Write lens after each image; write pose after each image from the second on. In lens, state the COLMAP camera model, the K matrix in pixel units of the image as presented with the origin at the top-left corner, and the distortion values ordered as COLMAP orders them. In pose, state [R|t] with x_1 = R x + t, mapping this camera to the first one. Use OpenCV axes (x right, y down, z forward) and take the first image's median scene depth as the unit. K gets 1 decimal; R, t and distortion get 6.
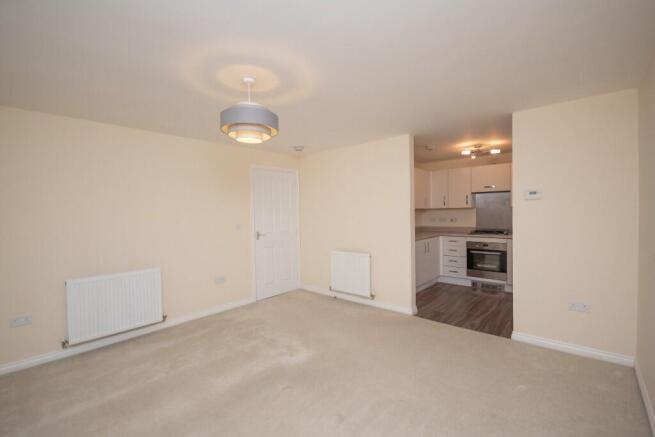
lens RADIAL K [[284.2, 0, 327.5], [0, 284.2, 218.5], [0, 0, 1]] dist [-0.000088, 0.000004]
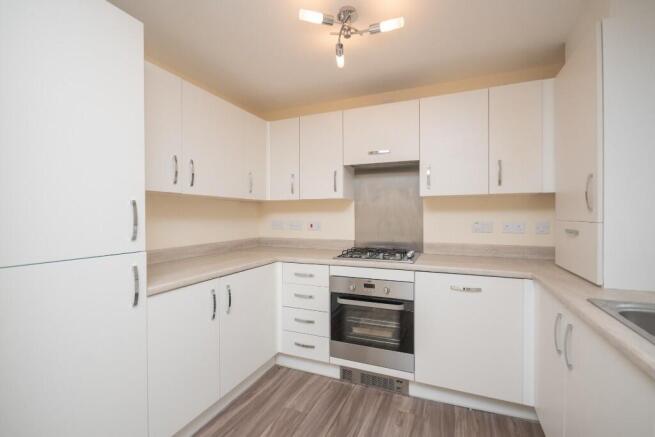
lens RADIAL K [[297.2, 0, 327.5], [0, 297.2, 218.5], [0, 0, 1]] dist [0.000400, 0.000023]
pose [[0.948187, 0.005976, 0.317657, 0.341929], [-0.004560, 0.999976, -0.005202, -0.003278], [-0.317681, 0.003483, 0.948191, 0.576048]]
